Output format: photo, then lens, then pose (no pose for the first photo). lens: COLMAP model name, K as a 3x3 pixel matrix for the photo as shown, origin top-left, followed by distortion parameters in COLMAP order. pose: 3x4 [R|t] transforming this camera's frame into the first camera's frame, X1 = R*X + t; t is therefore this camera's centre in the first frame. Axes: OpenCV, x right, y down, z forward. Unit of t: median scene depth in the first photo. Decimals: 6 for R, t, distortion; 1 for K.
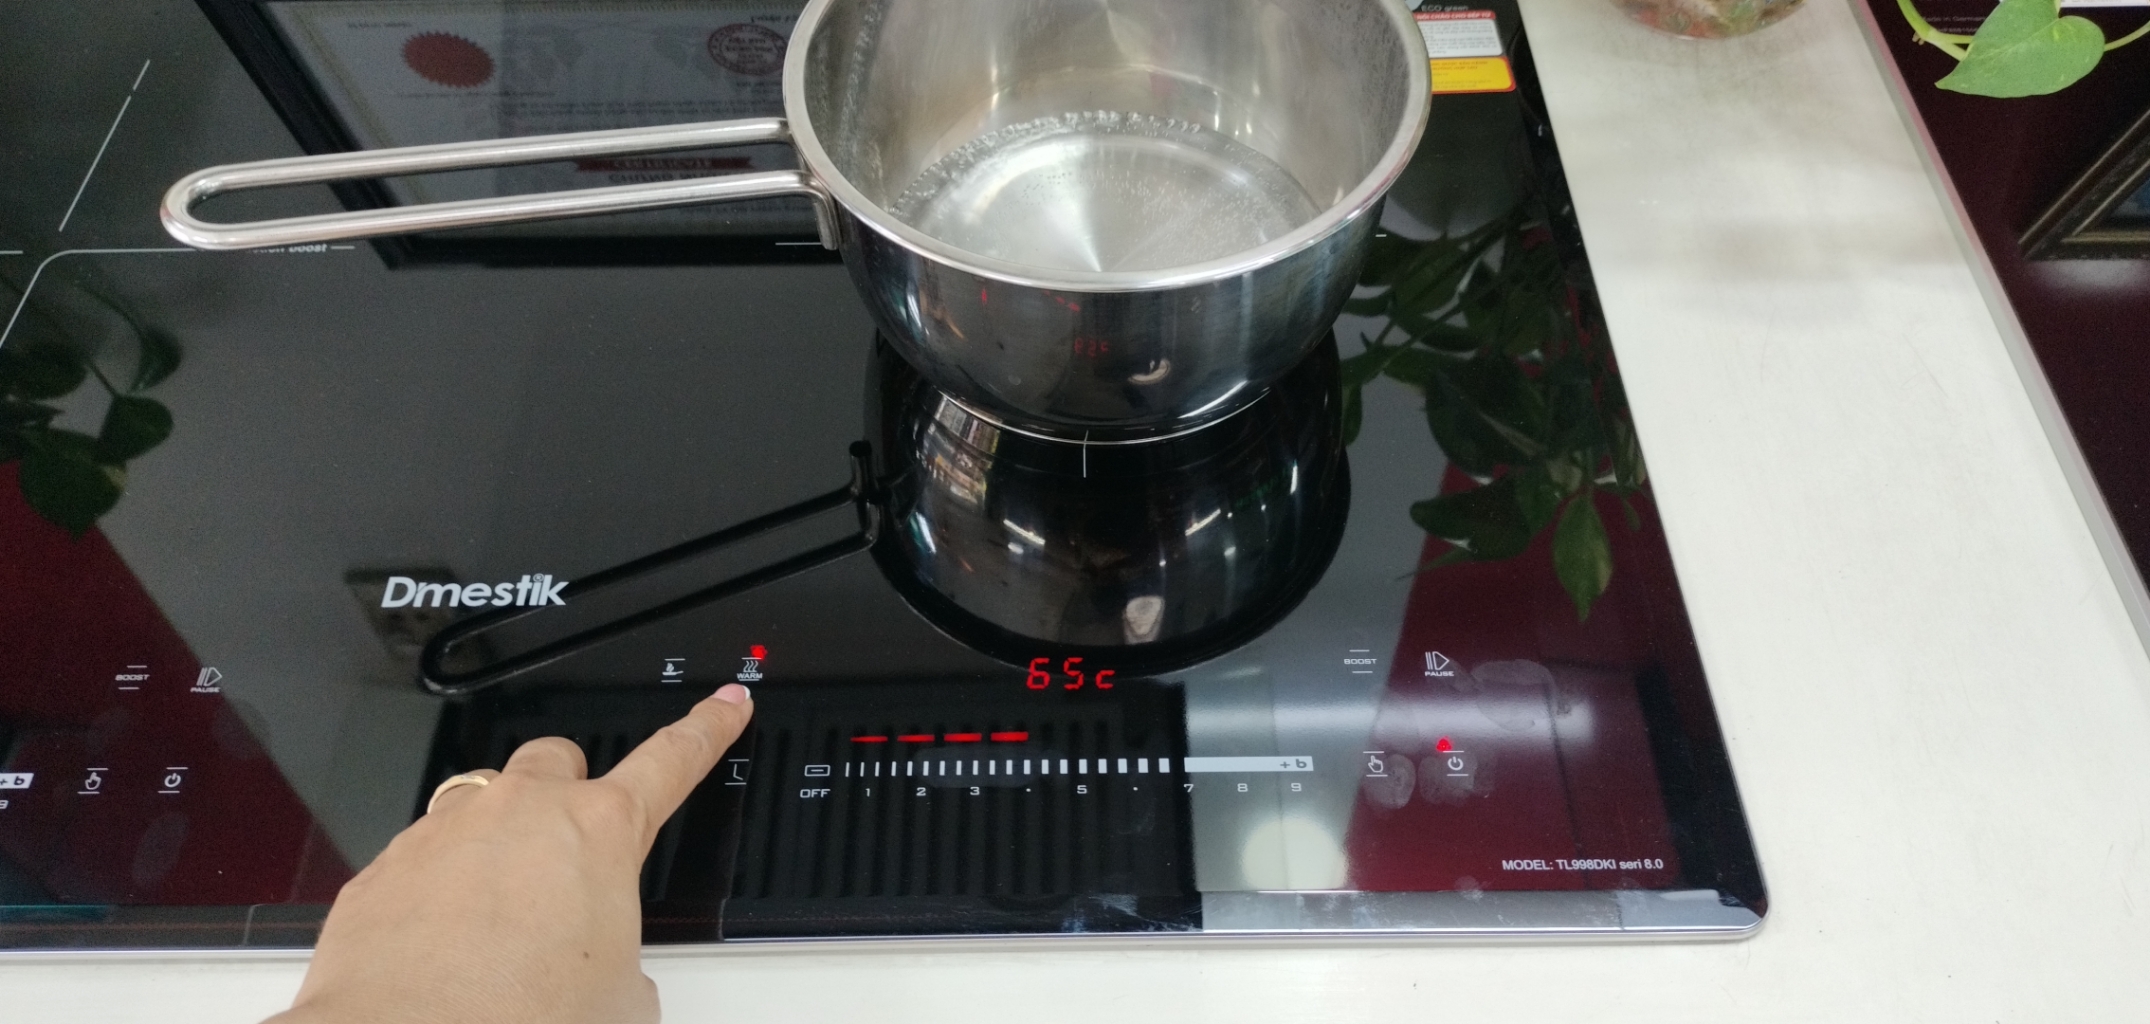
lens RADIAL K [[1662.6, 0, 1095.4], [0, 1662.6, 500.9], [0, 0, 1]] dist [0.068647, -0.110175]
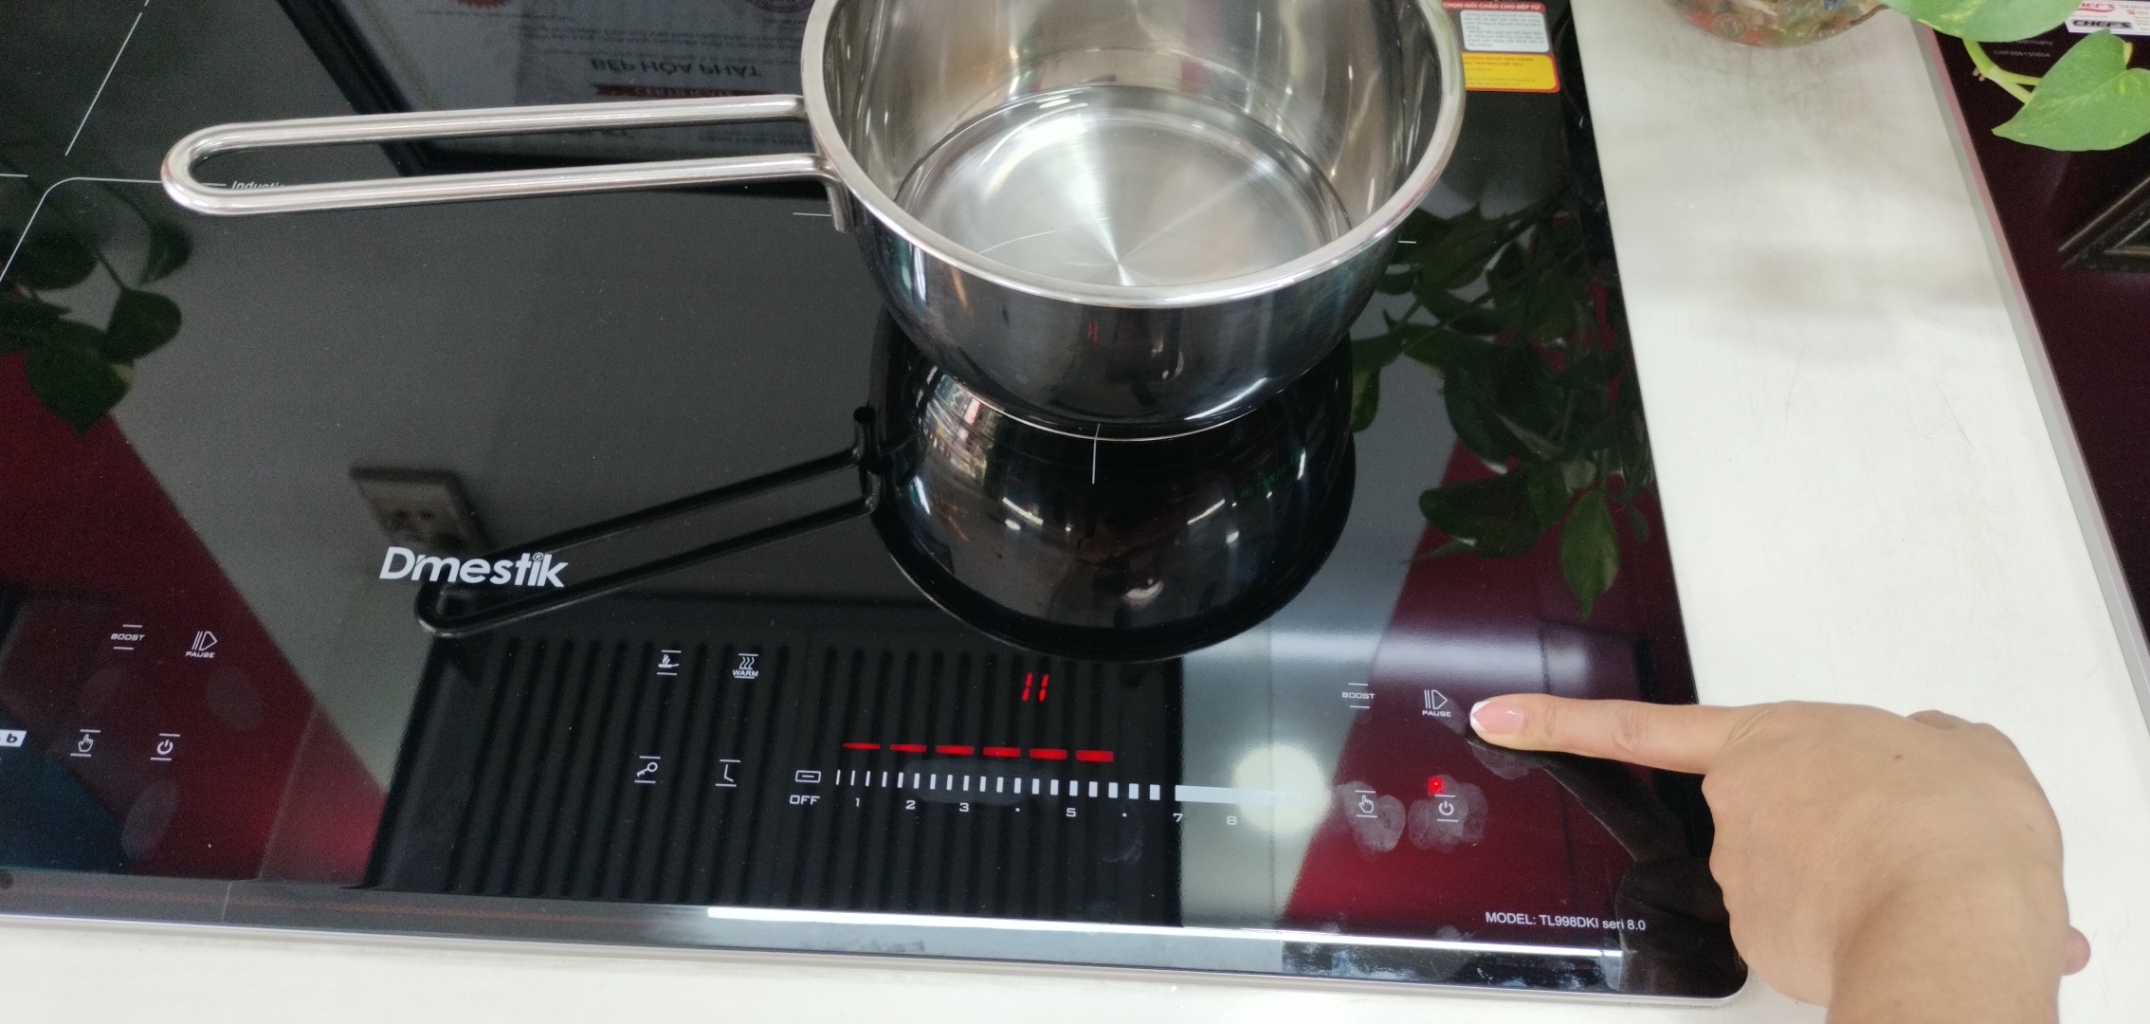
lens RADIAL K [[1662.6, 0, 1096.7], [0, 1662.6, 494.6], [0, 0, 1]] dist [0.068647, -0.110175]
pose [[0.998149, 0.060771, -0.002291, -0.001834], [-0.060483, 0.995935, 0.066754, -0.074927], [0.006339, -0.066492, 0.997767, 0.013287]]
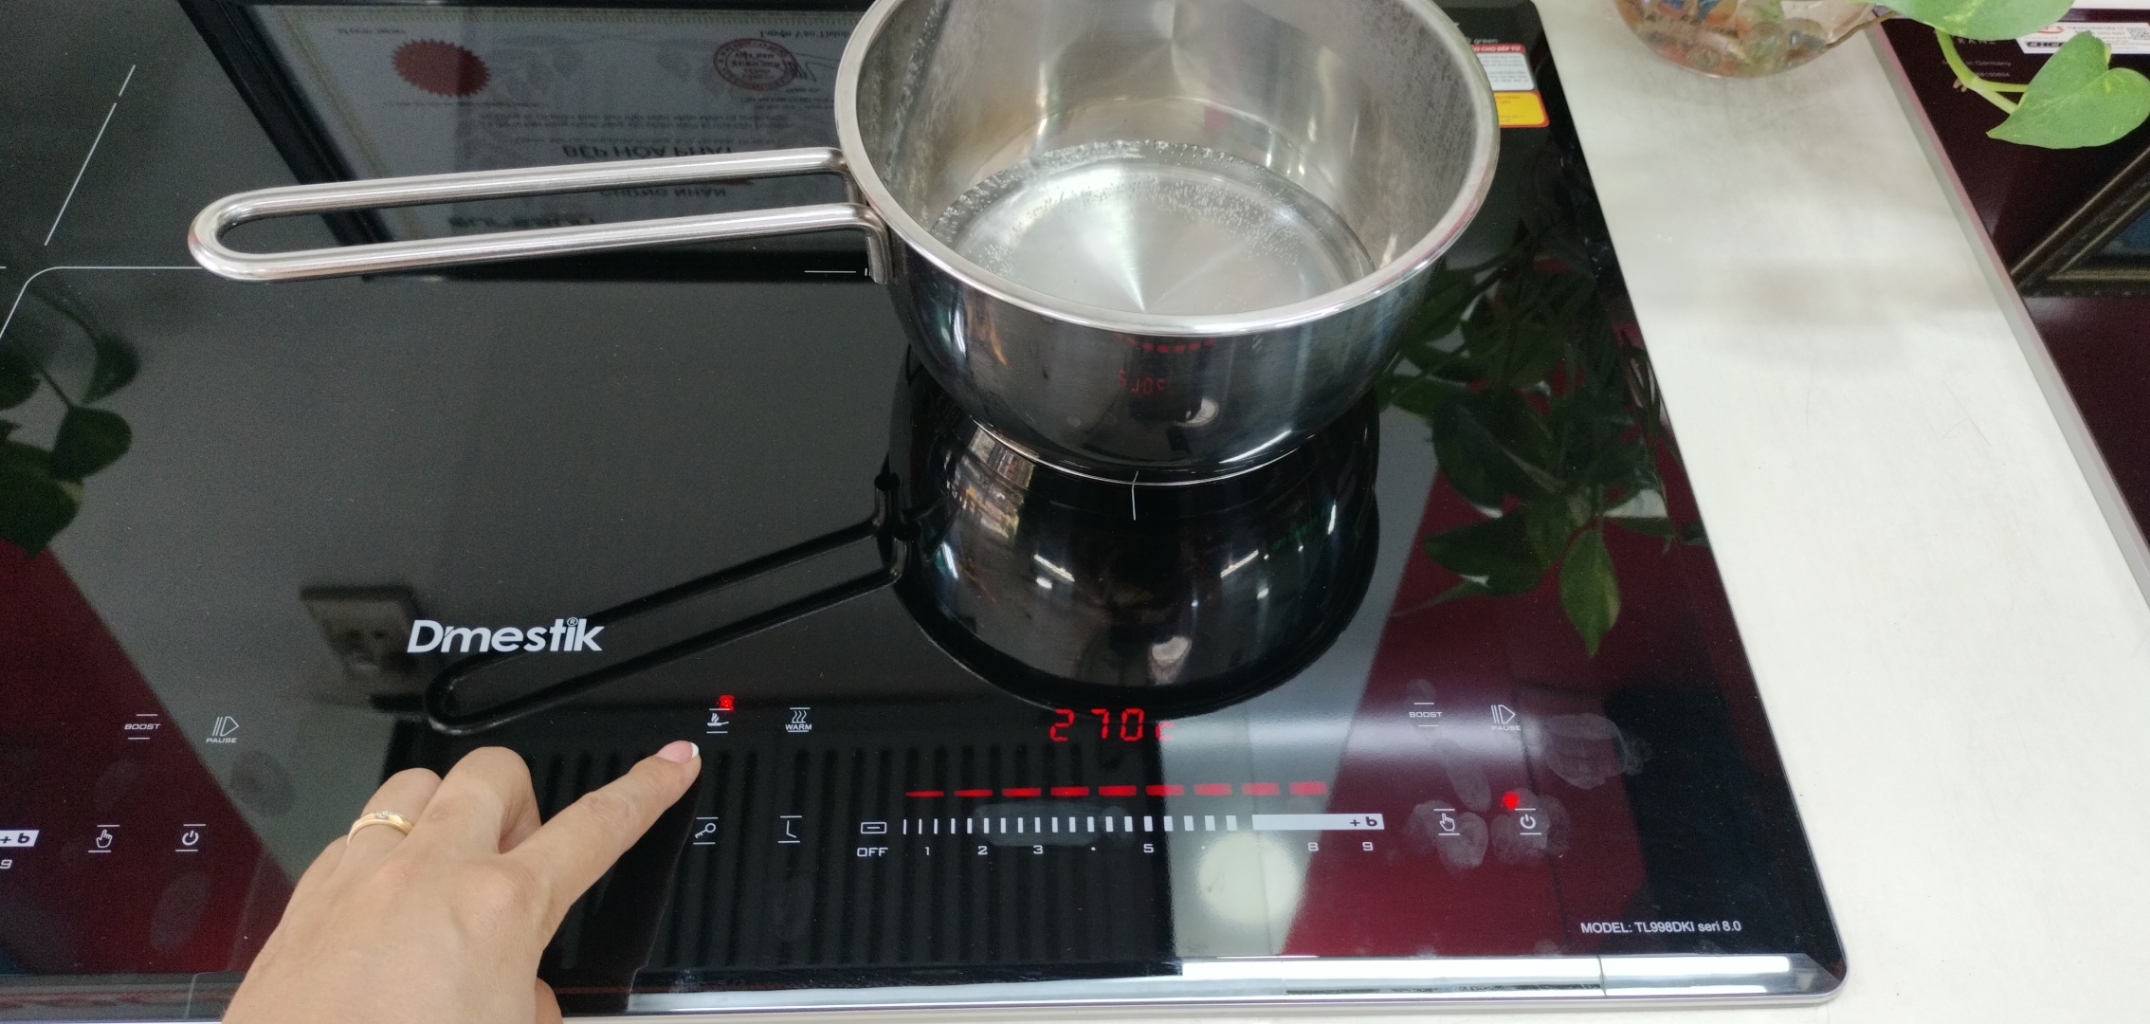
lens RADIAL K [[1662.6, 0, 1091.0], [0, 1662.6, 499.9], [0, 0, 1]] dist [0.068647, -0.110175]
pose [[0.998903, 0.009874, 0.045781, -0.078095], [-0.009831, 0.999951, -0.001162, -0.024993], [-0.045790, 0.000711, 0.998951, 0.027837]]
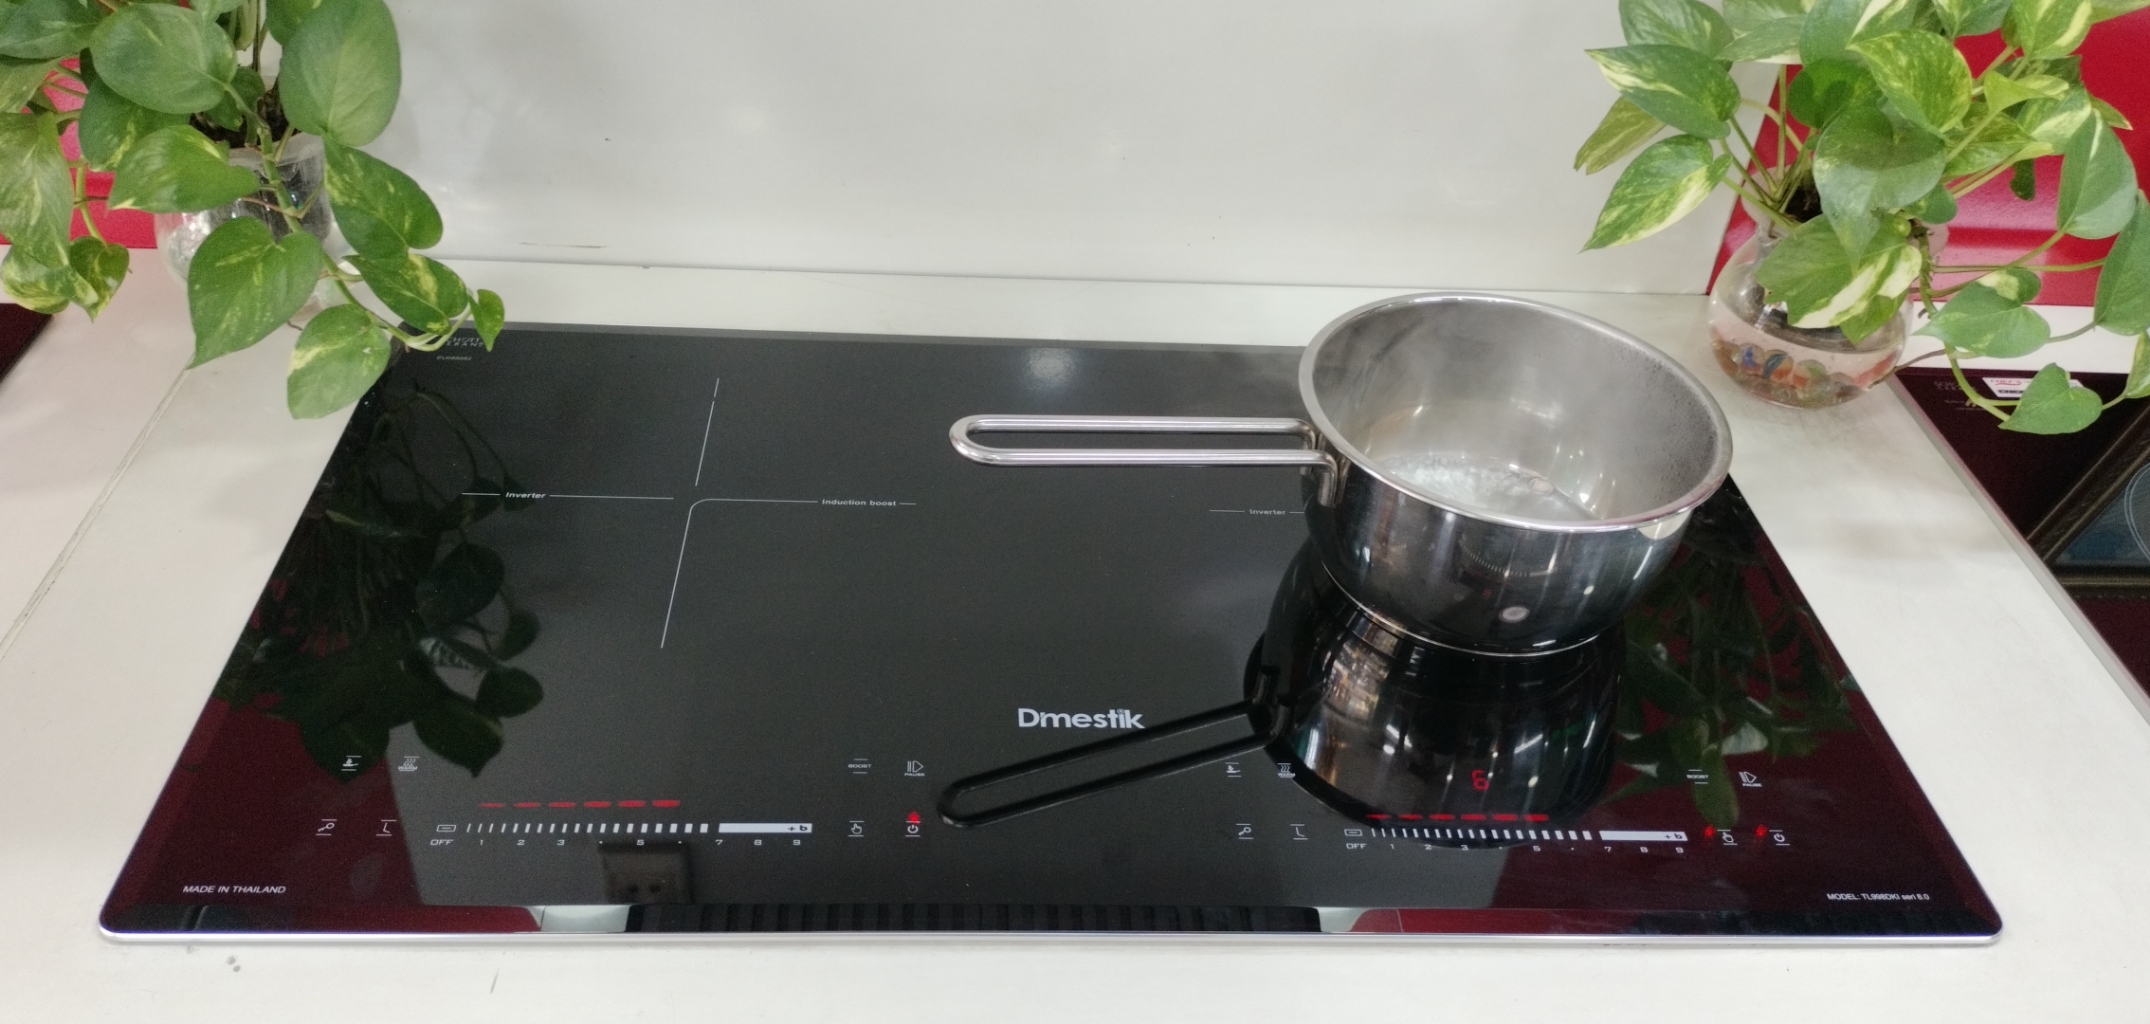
lens RADIAL K [[1662.6, 0, 1094.7], [0, 1662.6, 521.8], [0, 0, 1]] dist [0.068647, -0.110175]
pose [[0.995442, 0.033854, 0.089154, -0.472823], [-0.010834, 0.968961, -0.246974, 0.232963], [-0.094748, 0.244883, 0.964912, -0.396153]]
